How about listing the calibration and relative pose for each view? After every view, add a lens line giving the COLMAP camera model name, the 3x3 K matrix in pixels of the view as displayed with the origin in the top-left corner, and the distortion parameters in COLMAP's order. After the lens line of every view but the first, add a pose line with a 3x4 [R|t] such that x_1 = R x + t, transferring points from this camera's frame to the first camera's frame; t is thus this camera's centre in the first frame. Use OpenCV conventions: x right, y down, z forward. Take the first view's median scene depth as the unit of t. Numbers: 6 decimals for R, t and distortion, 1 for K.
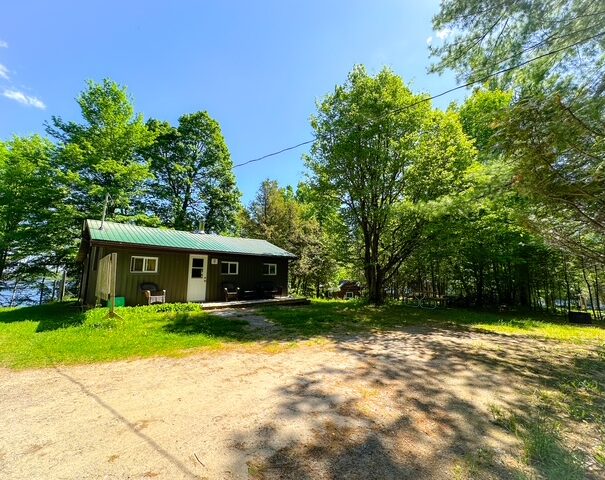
lens RADIAL K [[257.5, 0, 302.5], [0, 257.5, 239.1], [0, 0, 1]] dist [-0.003170, 0.000258]
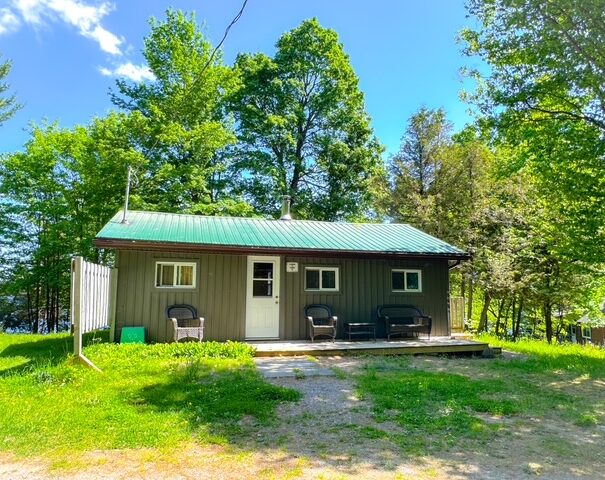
lens RADIAL K [[426.1, 0, 303.3], [0, 426.1, 240.7], [0, 0, 1]] dist [0.005340, -0.002422]
pose [[0.874352, -0.054919, -0.482174, 0.066415], [0.066436, 0.997767, 0.006828, 0.014522], [0.480723, -0.038003, 0.876049, 0.123588]]
